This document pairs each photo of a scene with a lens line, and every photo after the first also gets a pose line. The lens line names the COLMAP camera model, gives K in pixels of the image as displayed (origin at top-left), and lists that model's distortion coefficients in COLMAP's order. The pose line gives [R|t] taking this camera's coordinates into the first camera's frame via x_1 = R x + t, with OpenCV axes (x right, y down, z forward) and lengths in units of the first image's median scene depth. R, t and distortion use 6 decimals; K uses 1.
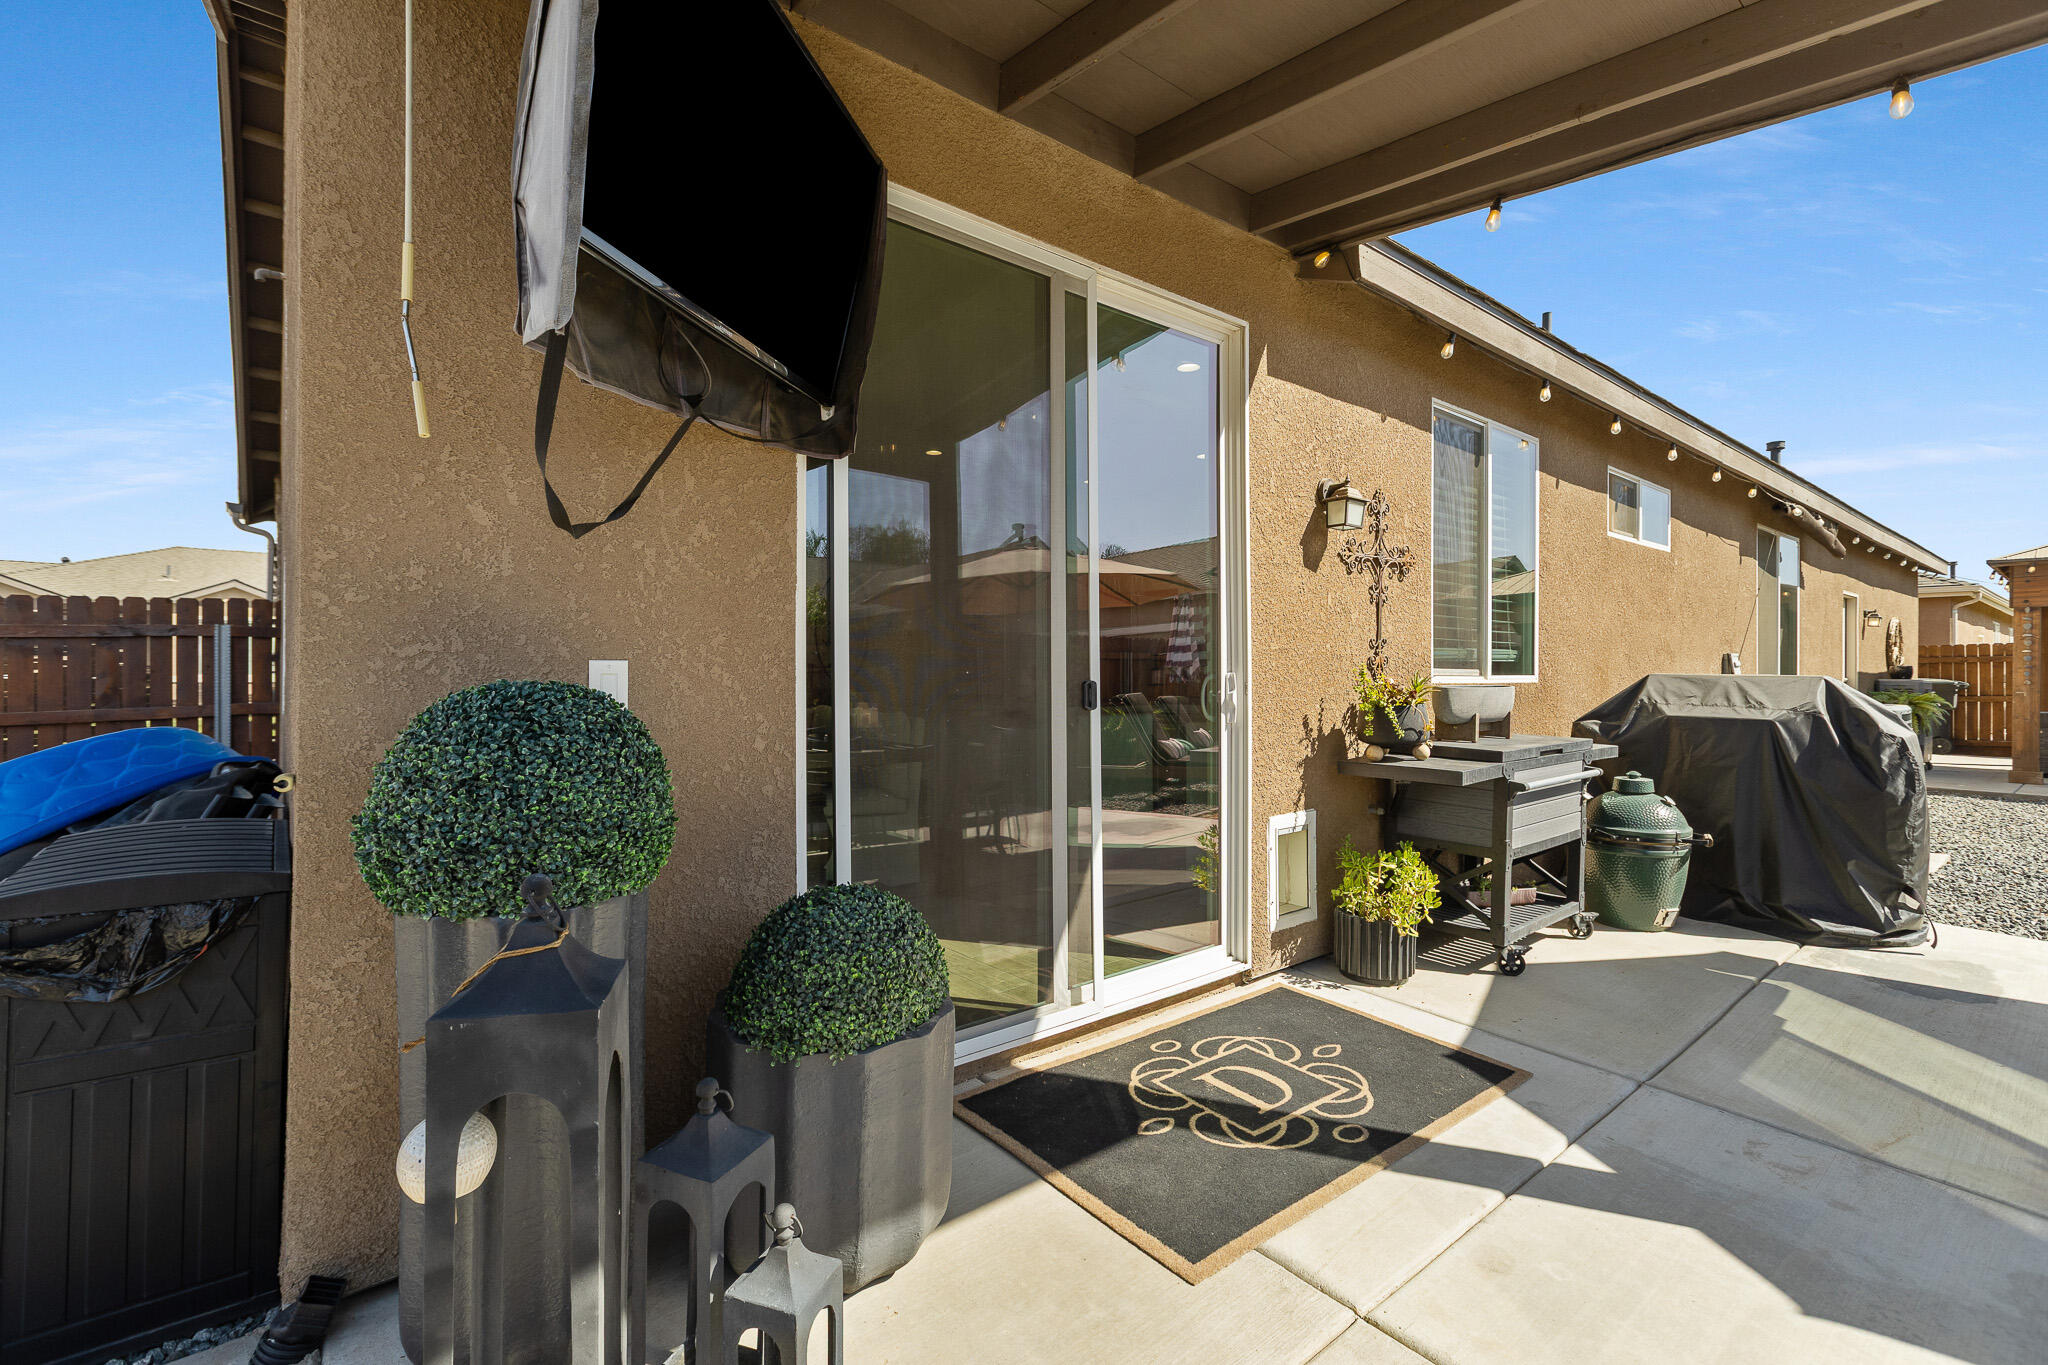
lens RADIAL K [[911.8, 0, 1023.7], [0, 911.8, 652.6], [0, 0, 1]] dist [-0.003377, -0.000007]
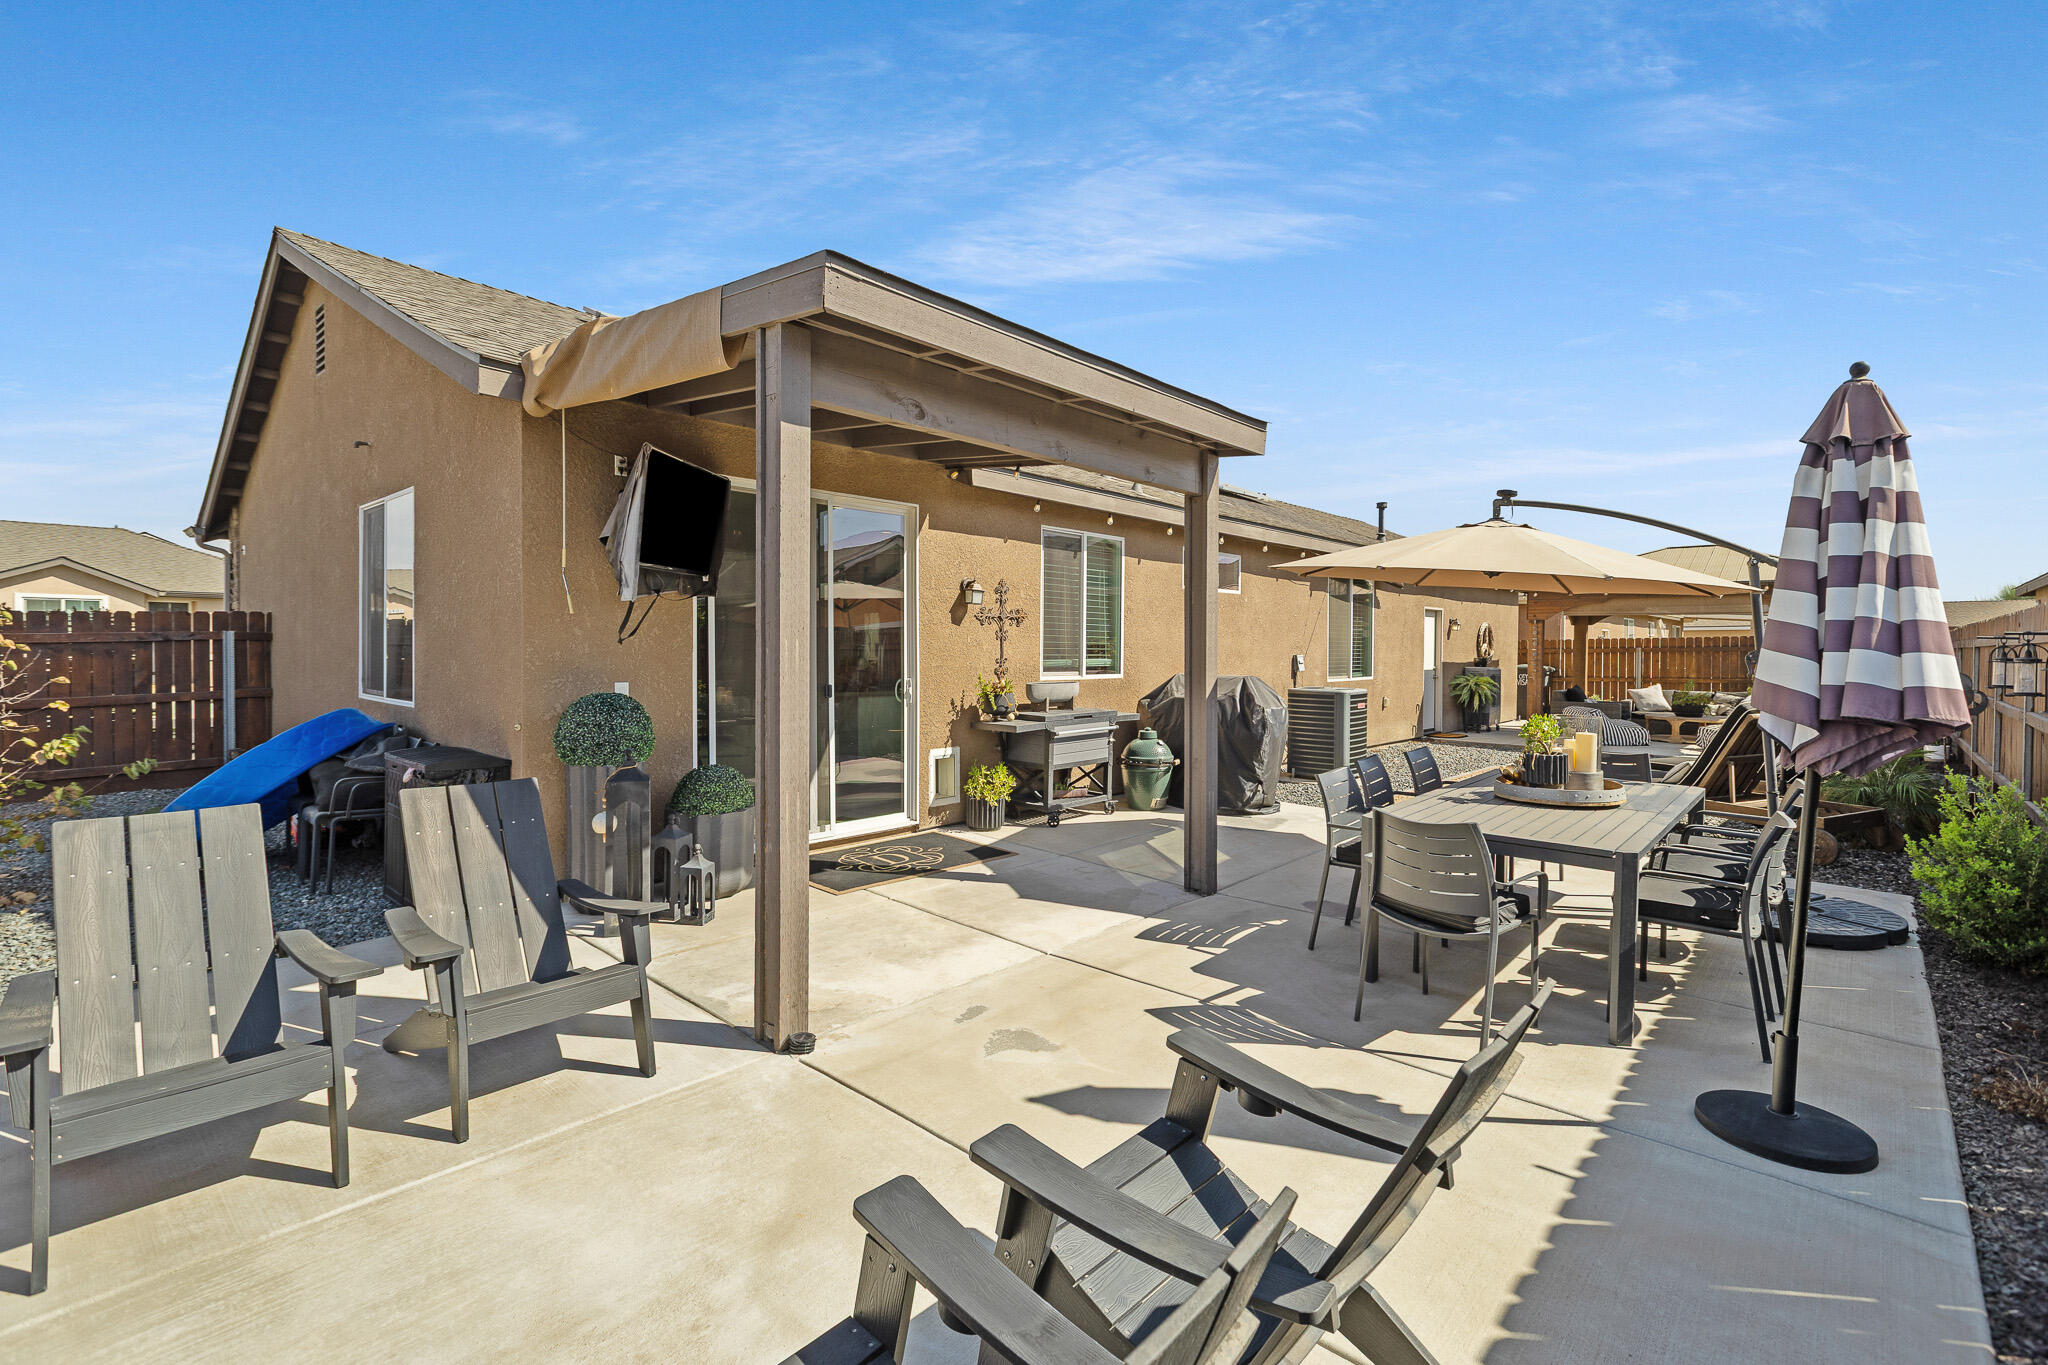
lens RADIAL K [[911.8, 0, 1023.7], [0, 911.8, 652.6], [0, 0, 1]] dist [-0.003377, -0.000007]
pose [[0.989540, 0.003638, 0.144210, 0.172620], [-0.007802, 0.999569, 0.028315, -0.086989], [-0.144045, -0.029144, 0.989142, -0.957906]]
